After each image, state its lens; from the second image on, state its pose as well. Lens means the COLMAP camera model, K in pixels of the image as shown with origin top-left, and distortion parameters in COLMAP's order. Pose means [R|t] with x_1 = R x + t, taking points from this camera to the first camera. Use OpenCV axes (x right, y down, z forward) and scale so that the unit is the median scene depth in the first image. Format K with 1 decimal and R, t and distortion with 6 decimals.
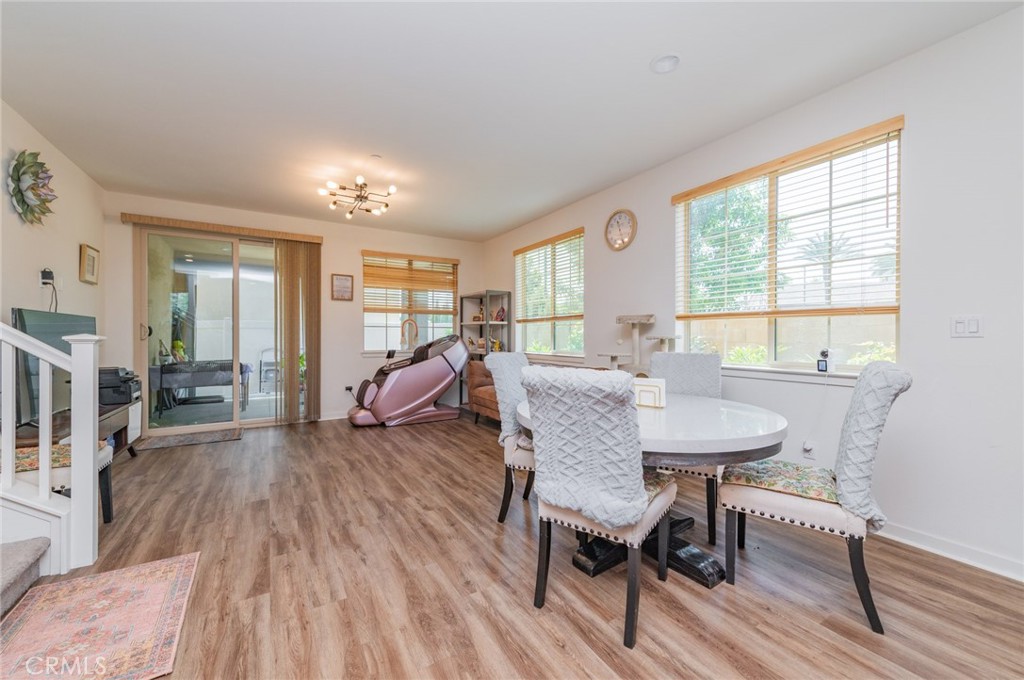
lens RADIAL K [[401.0, 0, 503.1], [0, 401.0, 338.6], [0, 0, 1]] dist [0.001234, -0.000040]
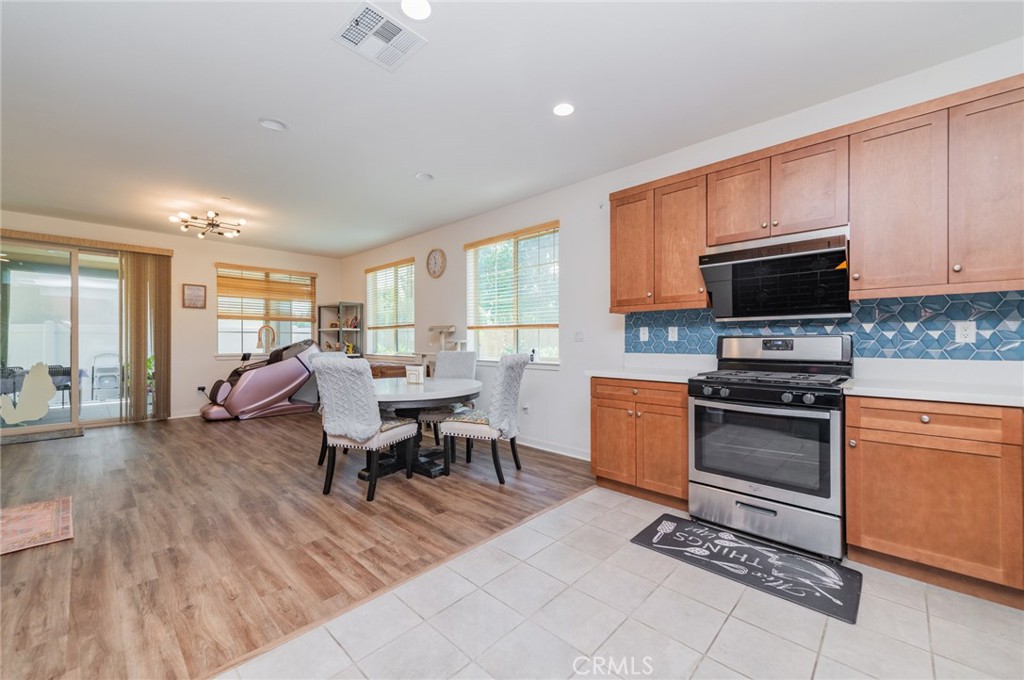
lens RADIAL K [[409.8, 0, 525.7], [0, 409.8, 341.6], [0, 0, 1]] dist [-0.000990, -0.000587]
pose [[0.956386, -0.001668, 0.292100, 0.149409], [0.002703, 0.999991, -0.003140, 0.002156], [-0.292093, 0.003793, 0.956383, -0.361965]]
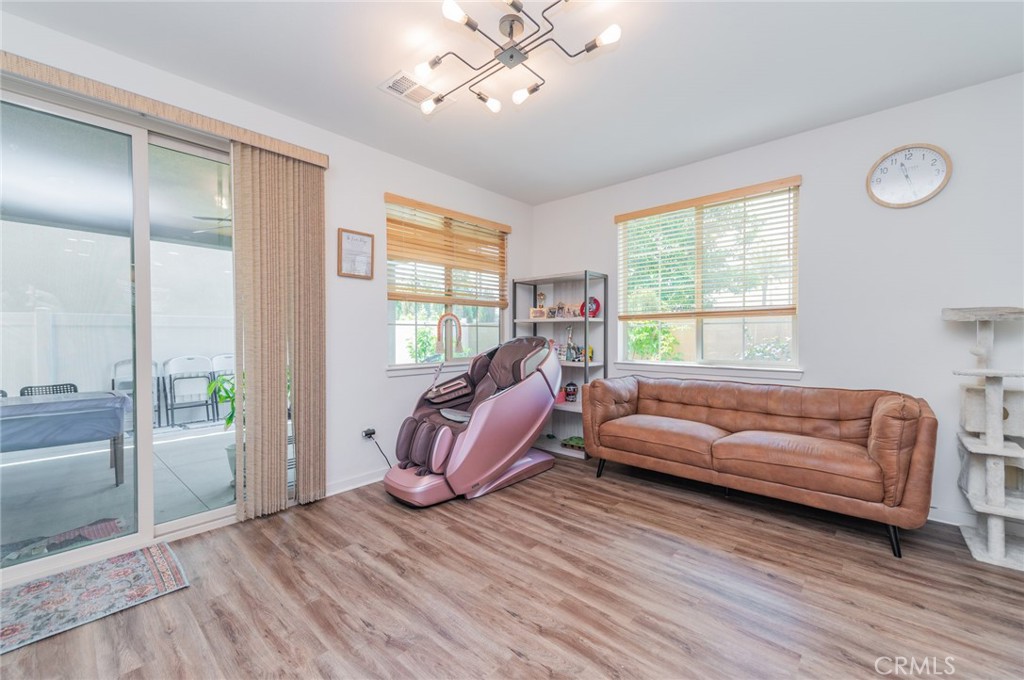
lens RADIAL K [[409.5, 0, 511.5], [0, 409.5, 343.7], [0, 0, 1]] dist [0.001084, 0.000032]
pose [[0.955253, -0.010730, 0.295595, -0.401792], [0.005501, 0.999813, 0.018515, -0.013805], [-0.295738, -0.016060, 0.955134, 0.429335]]
